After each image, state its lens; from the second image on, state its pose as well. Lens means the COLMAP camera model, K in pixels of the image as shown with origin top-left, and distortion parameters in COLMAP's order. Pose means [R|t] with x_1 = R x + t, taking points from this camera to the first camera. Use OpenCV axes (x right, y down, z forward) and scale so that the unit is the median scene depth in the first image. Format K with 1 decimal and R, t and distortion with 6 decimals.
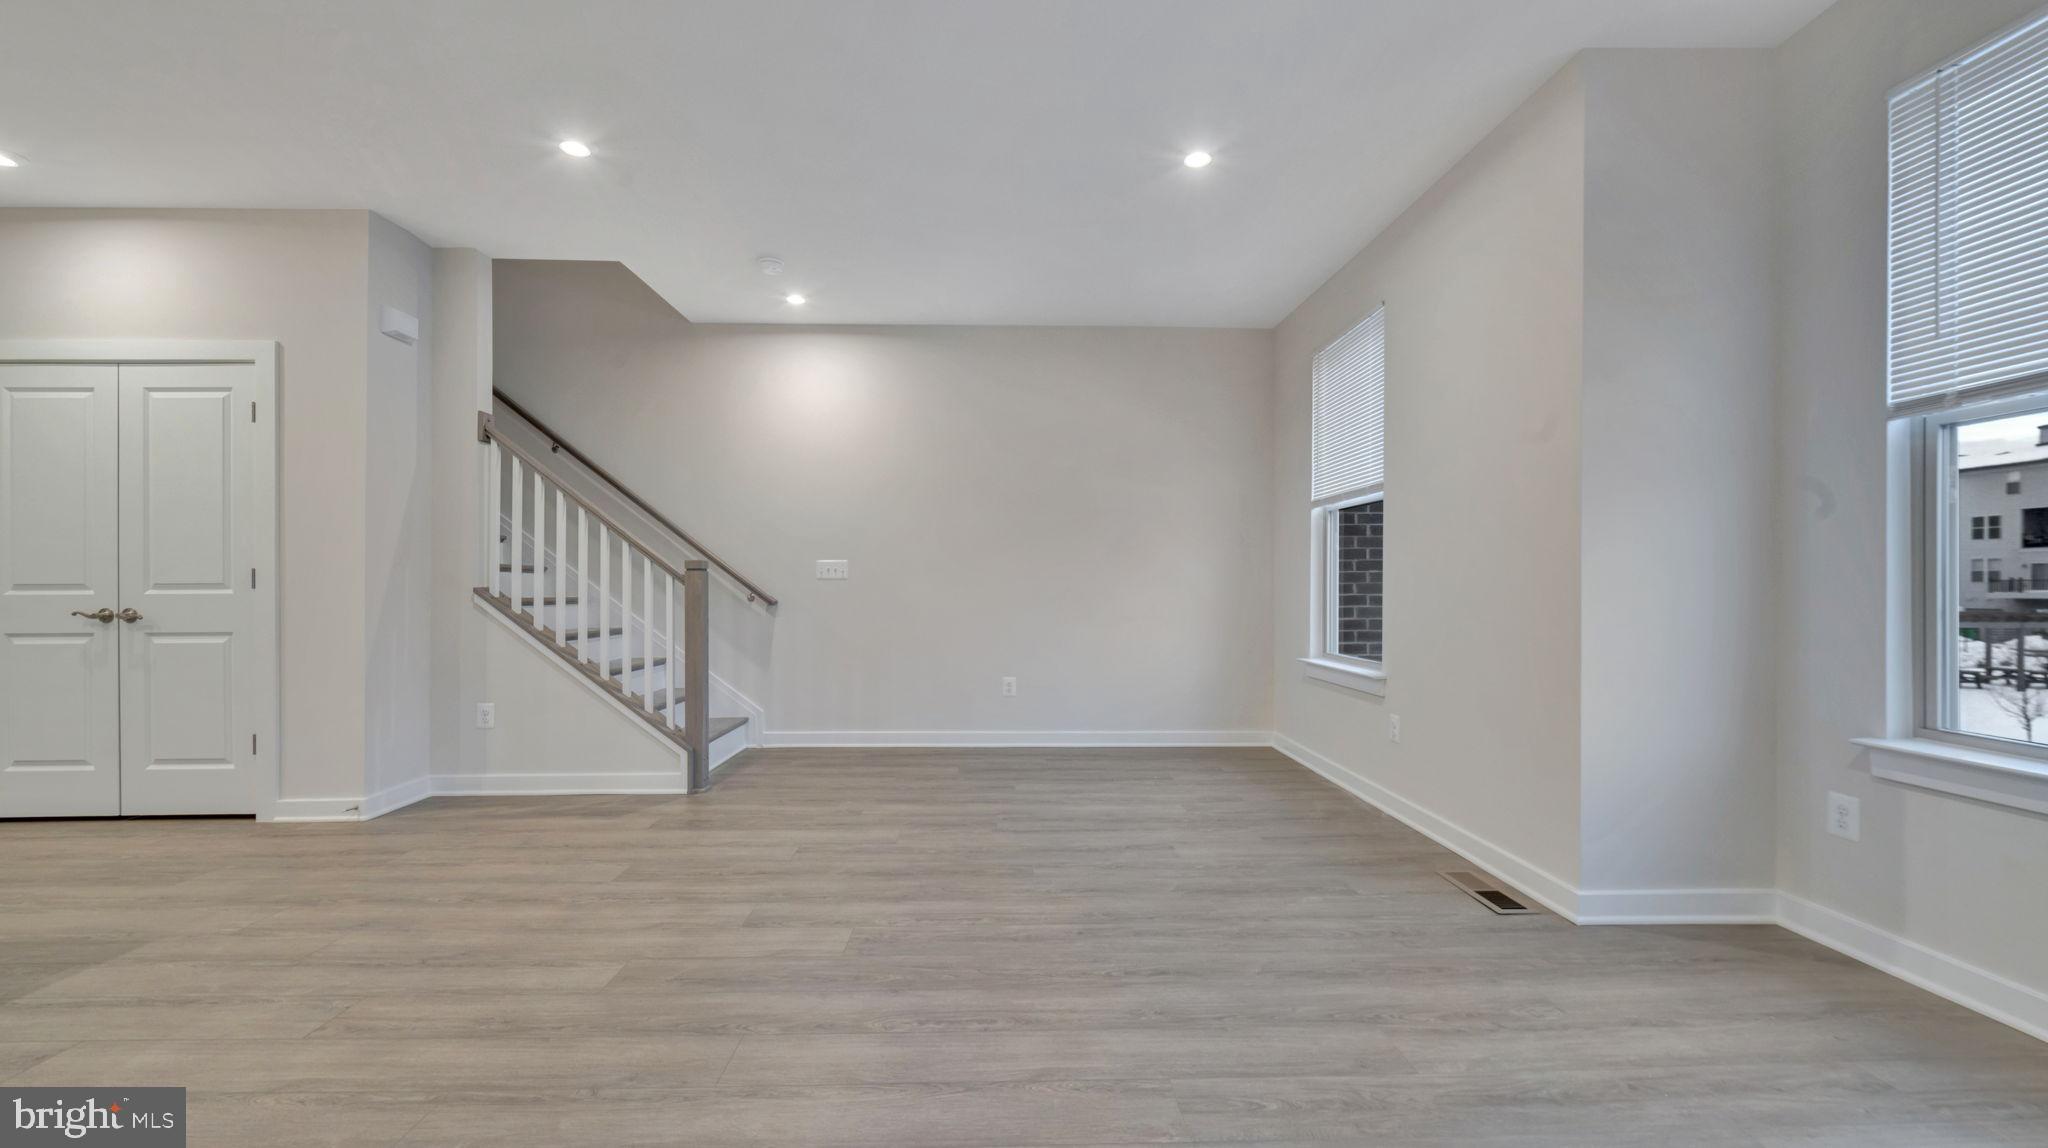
lens RADIAL K [[806.6, 0, 1023.4], [0, 806.6, 585.0], [0, 0, 1]] dist [-0.002349, -0.000348]
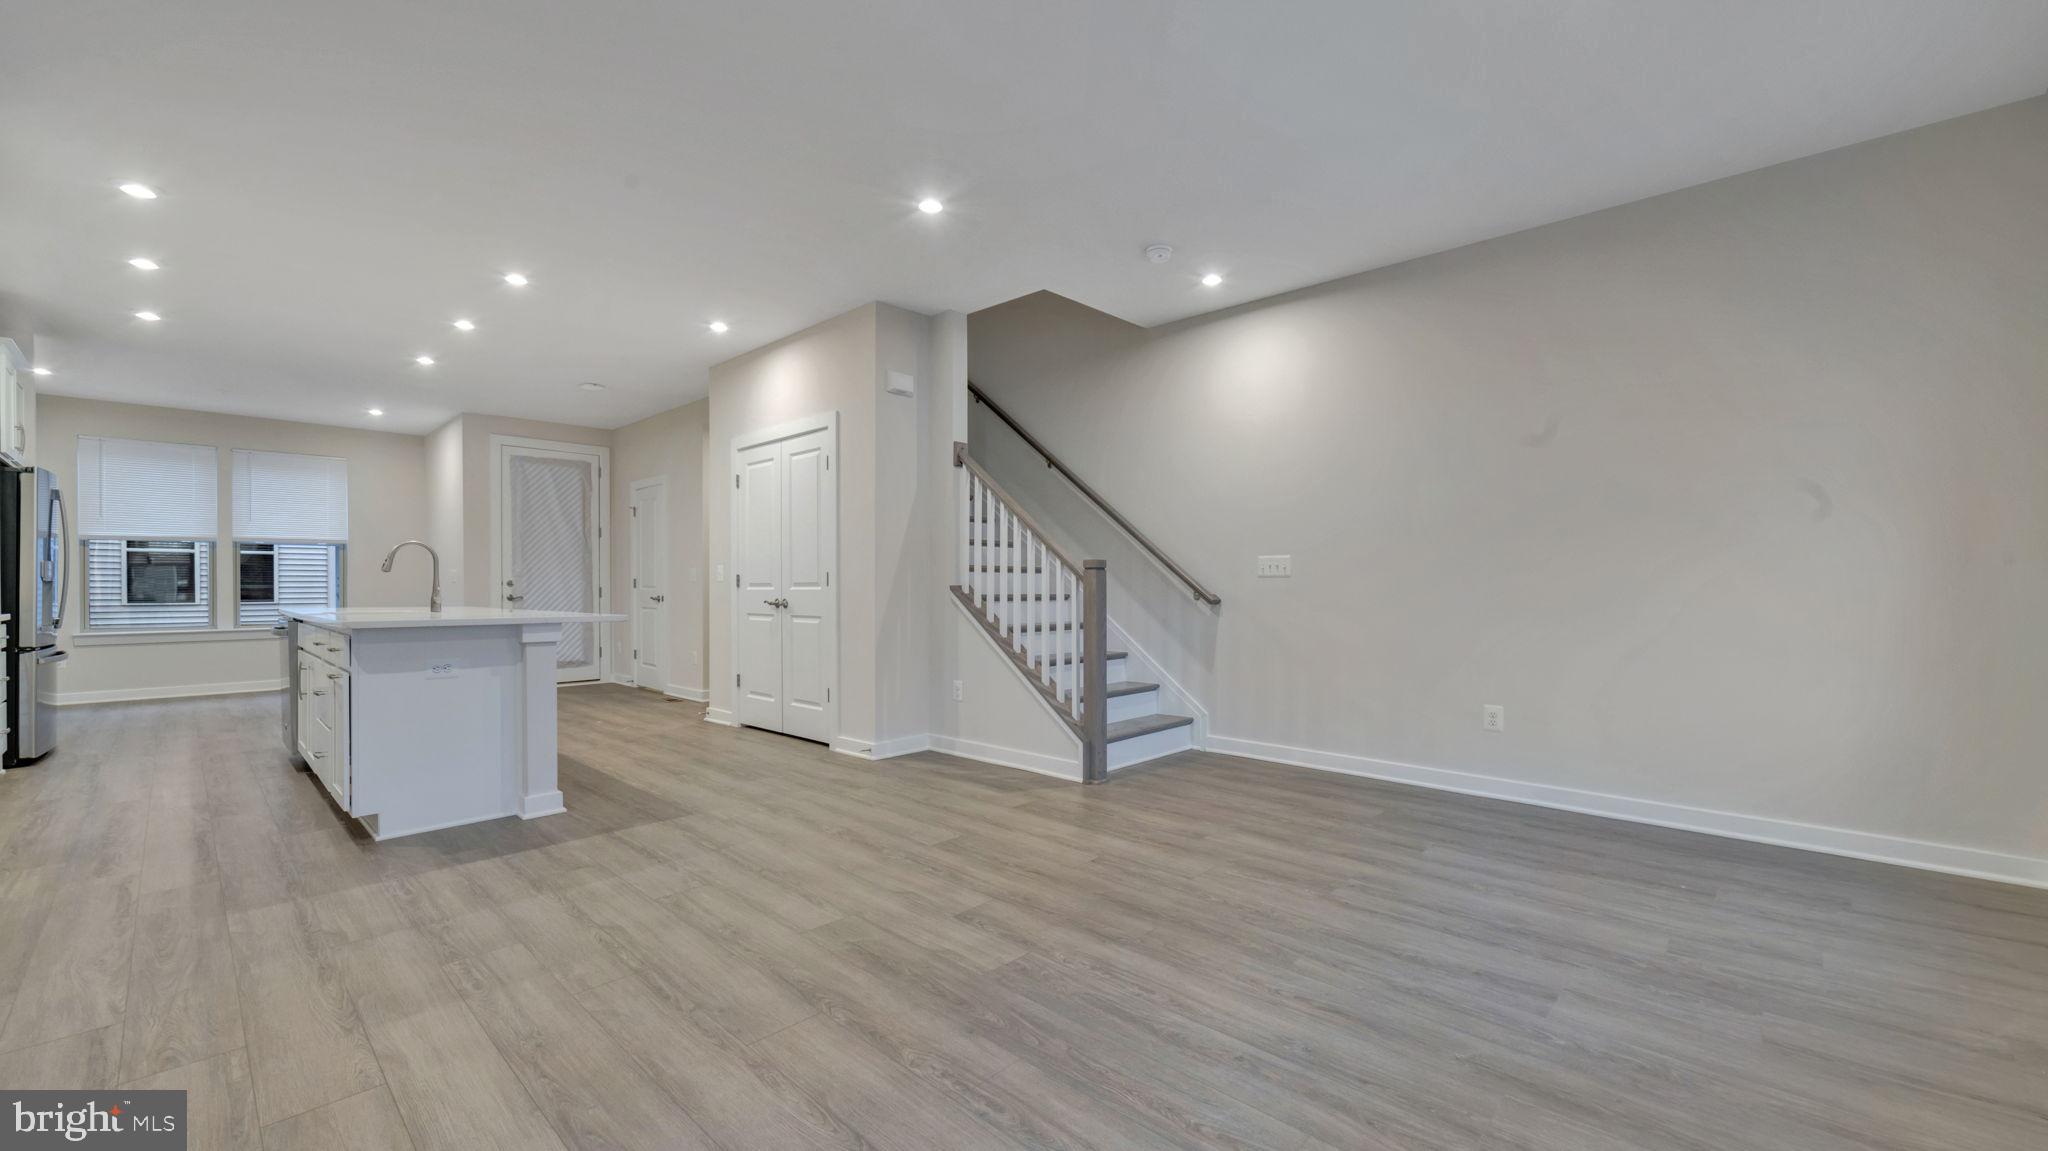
lens RADIAL K [[808.0, 0, 1031.6], [0, 808.0, 587.9], [0, 0, 1]] dist [-0.001978, -0.000486]
pose [[0.704806, 0.002424, -0.709396, 0.317637], [0.001802, 0.999985, 0.005208, 0.000128], [0.709398, -0.004949, 0.704791, 0.244827]]
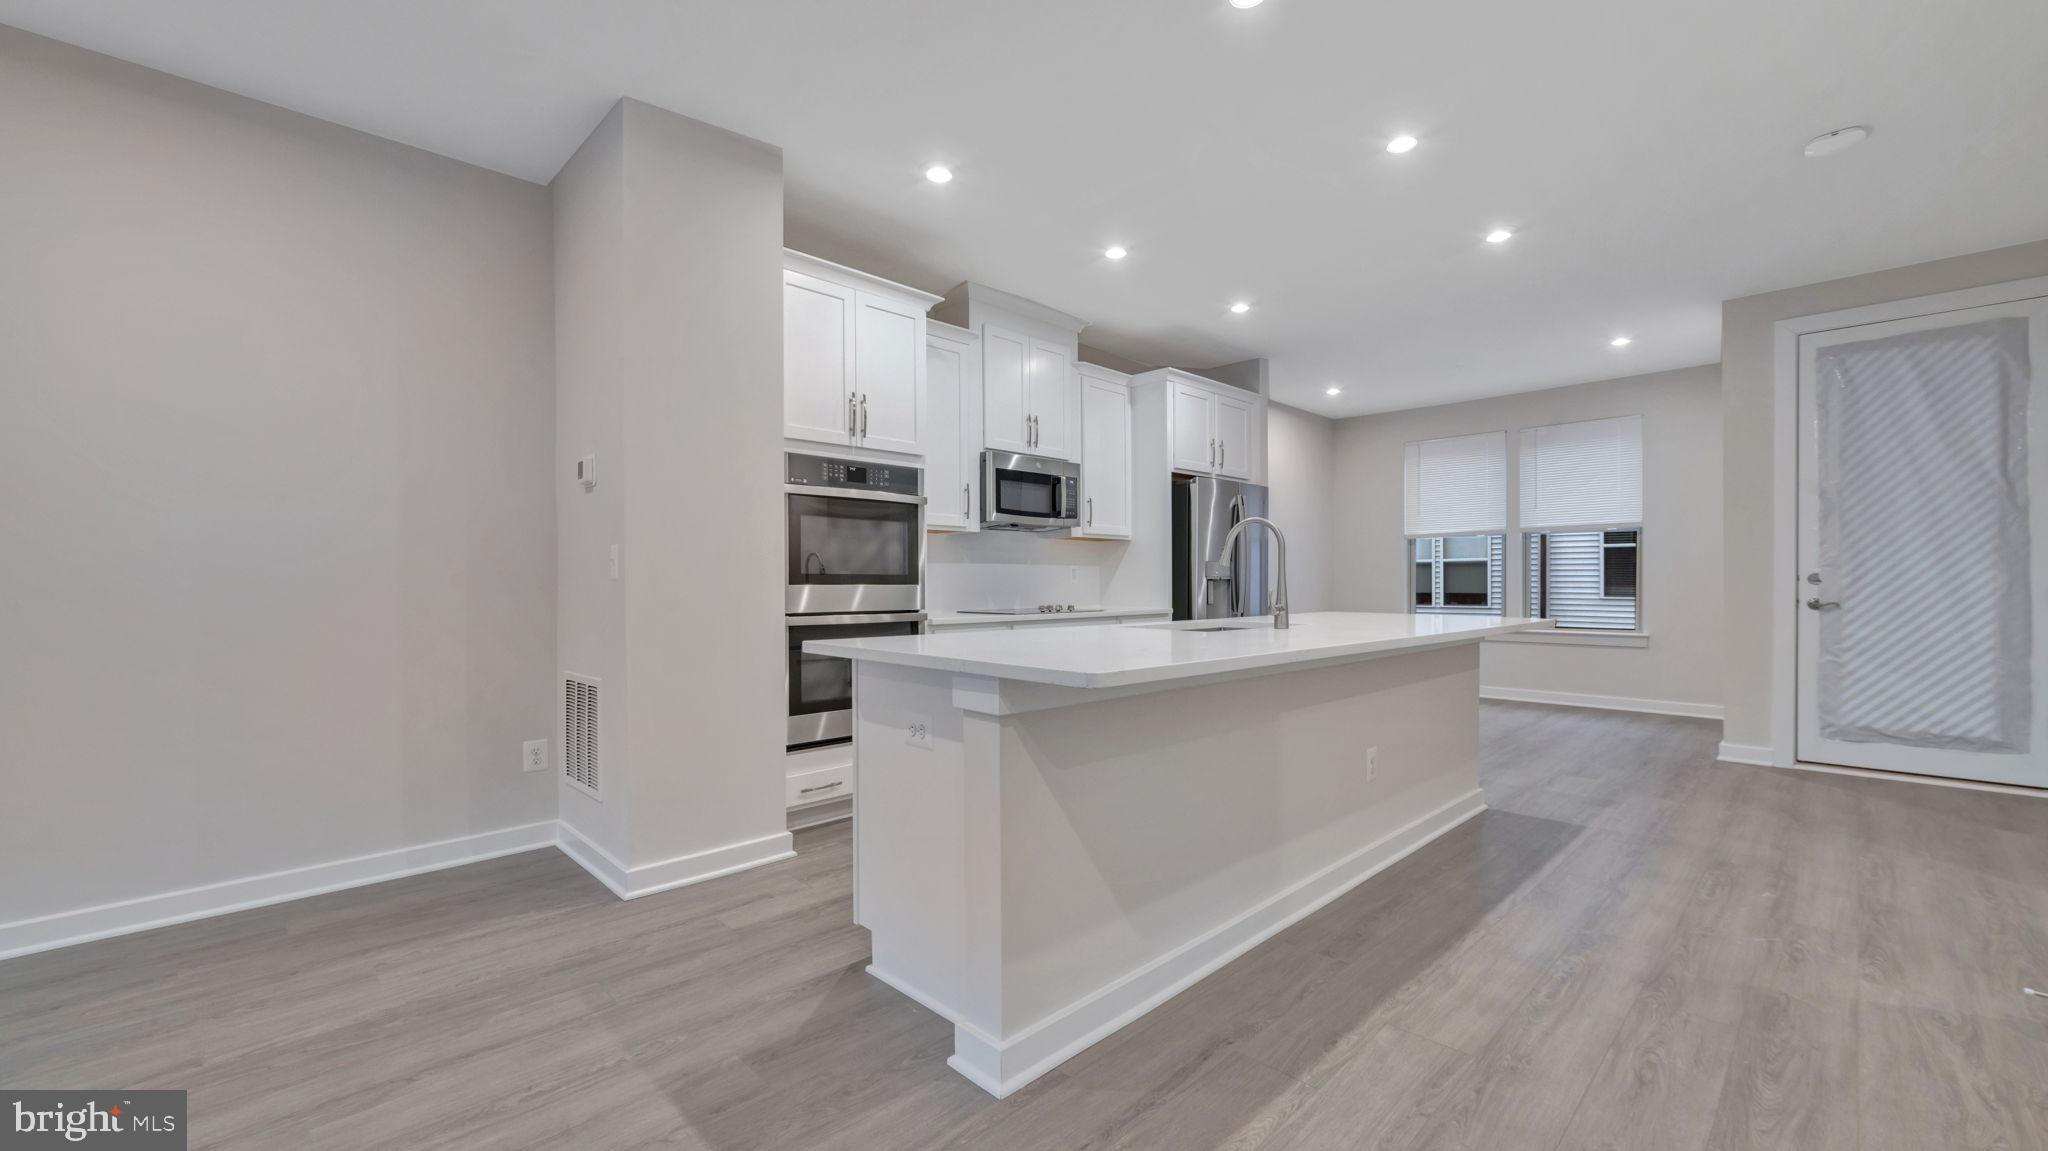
lens RADIAL K [[816.3, 0, 1020.8], [0, 816.3, 586.6], [0, 0, 1]] dist [-0.002213, -0.000319]
pose [[-0.737820, 0.007676, -0.674954, -0.562095], [0.005187, 0.999970, 0.005702, -0.003972], [0.674978, 0.000707, -0.737838, 0.923459]]
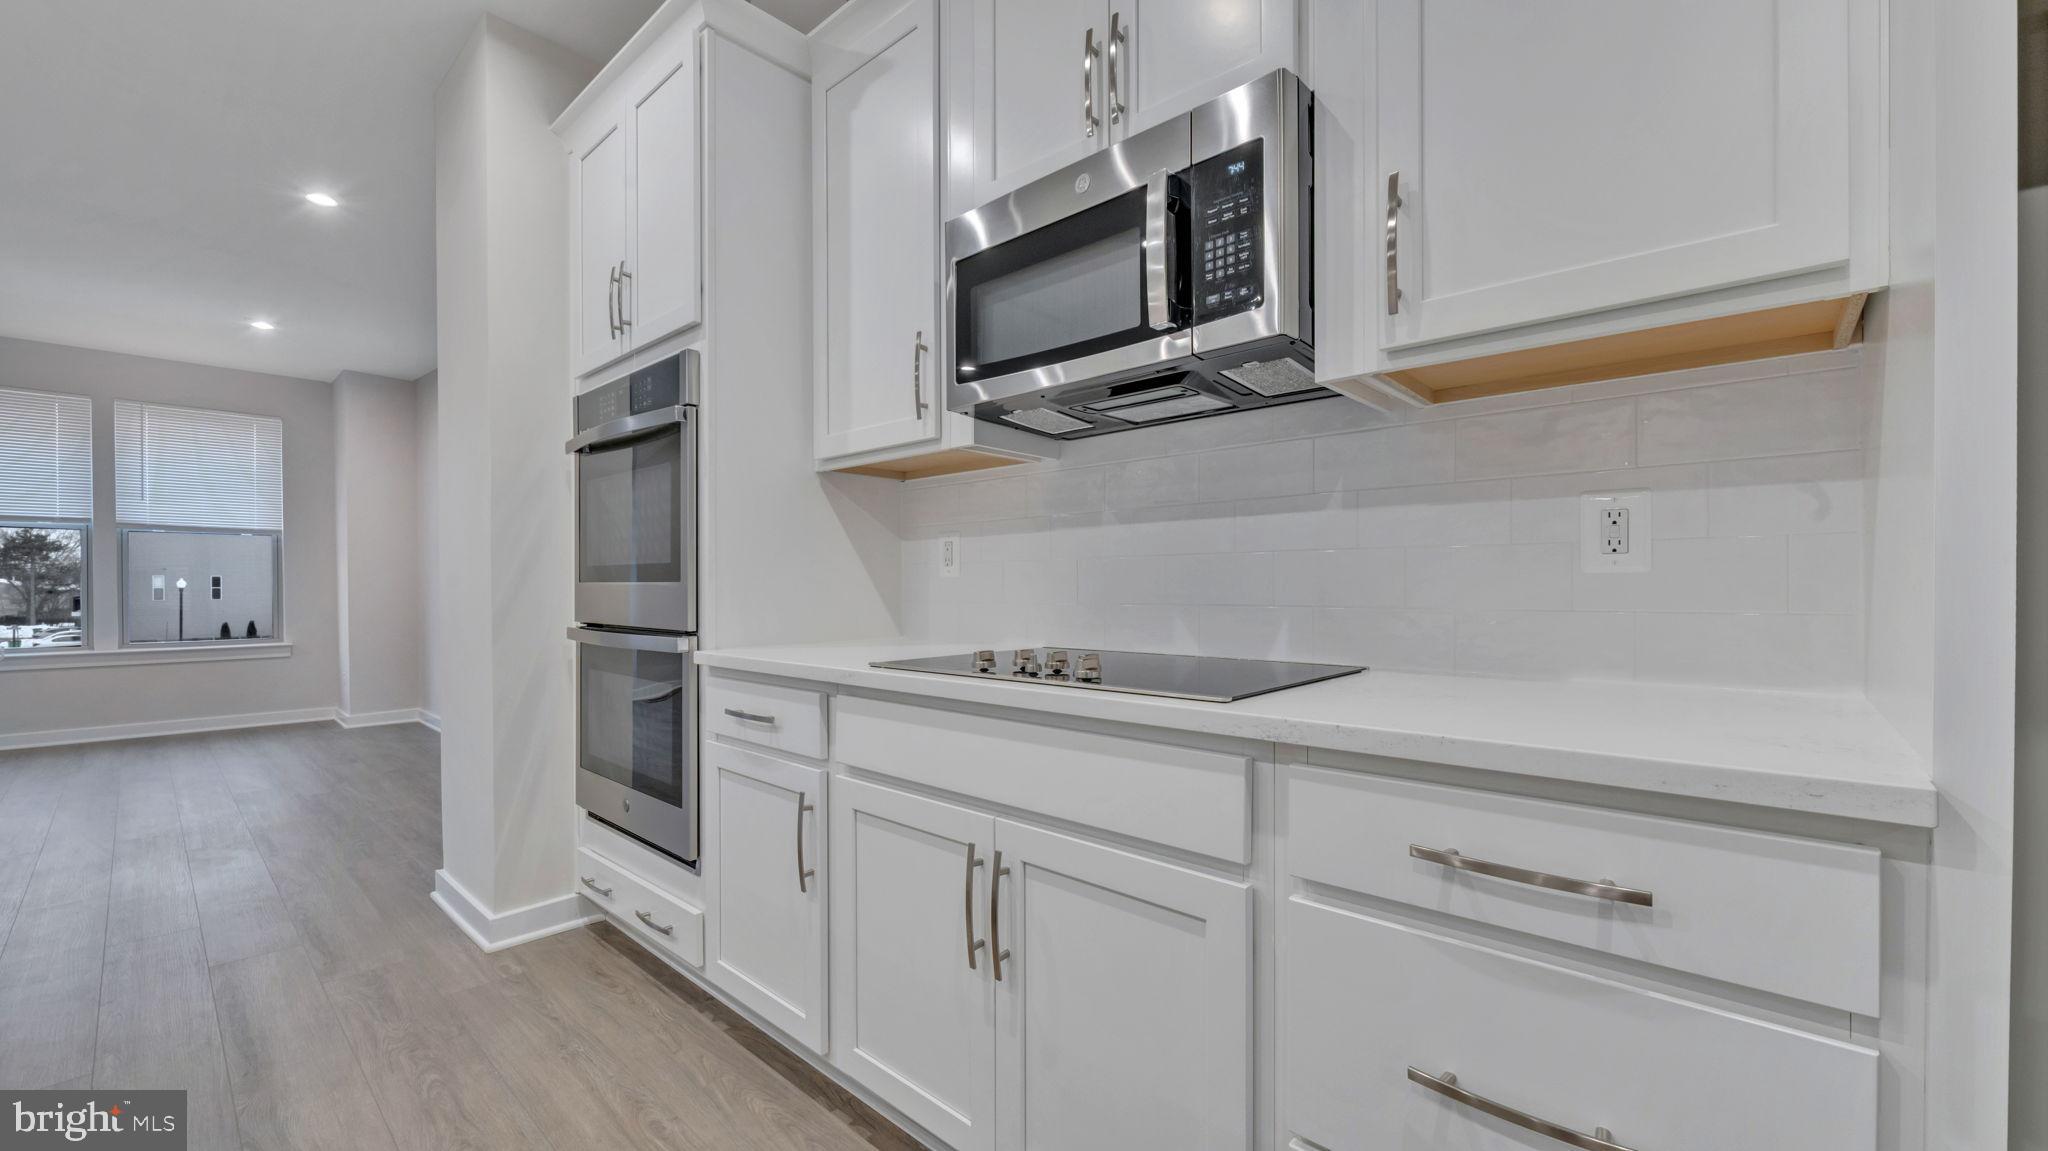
lens RADIAL K [[808.0, 0, 1031.6], [0, 808.0, 587.9], [0, 0, 1]] dist [-0.001978, -0.000486]
pose [[-0.726191, 0.002352, 0.687489, -1.788425], [0.005538, 0.999982, 0.002429, 0.003902], [-0.687471, 0.005571, -0.726191, 0.241227]]
